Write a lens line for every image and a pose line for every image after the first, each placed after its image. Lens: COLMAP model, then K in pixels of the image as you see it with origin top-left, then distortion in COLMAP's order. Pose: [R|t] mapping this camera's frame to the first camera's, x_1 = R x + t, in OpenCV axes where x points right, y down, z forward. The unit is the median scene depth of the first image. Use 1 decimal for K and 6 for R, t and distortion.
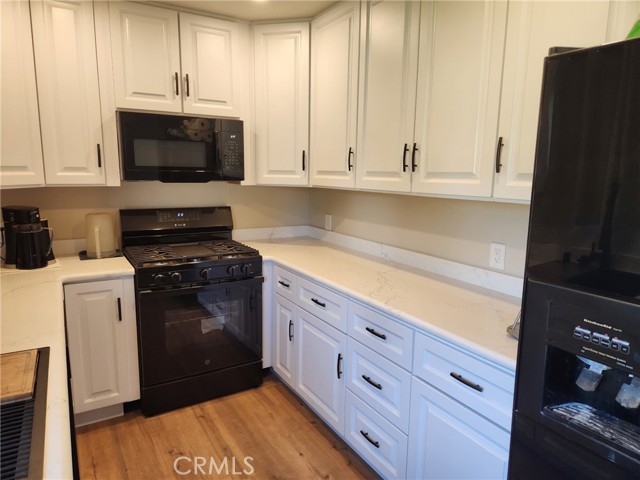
lens RADIAL K [[431.9, 0, 320.3], [0, 431.9, 237.8], [0, 0, 1]] dist [0.083267, -0.084256]
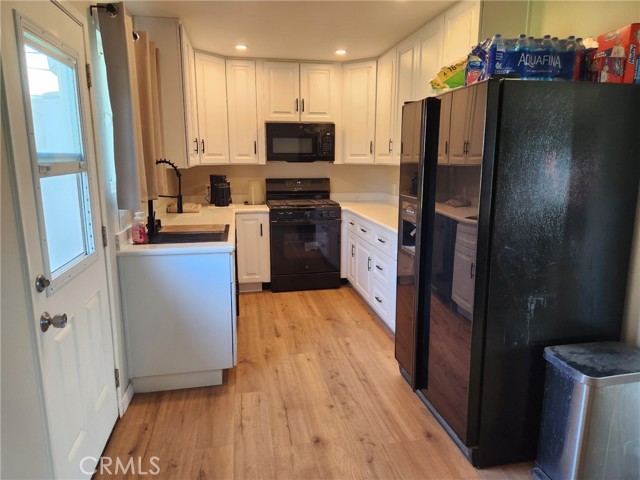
lens RADIAL K [[431.9, 0, 320.3], [0, 431.9, 237.8], [0, 0, 1]] dist [0.083267, -0.084256]
pose [[0.940848, 0.050975, -0.334972, 0.361069], [-0.044236, 0.998636, 0.027722, 0.121993], [0.335928, -0.011264, 0.941820, -0.592742]]
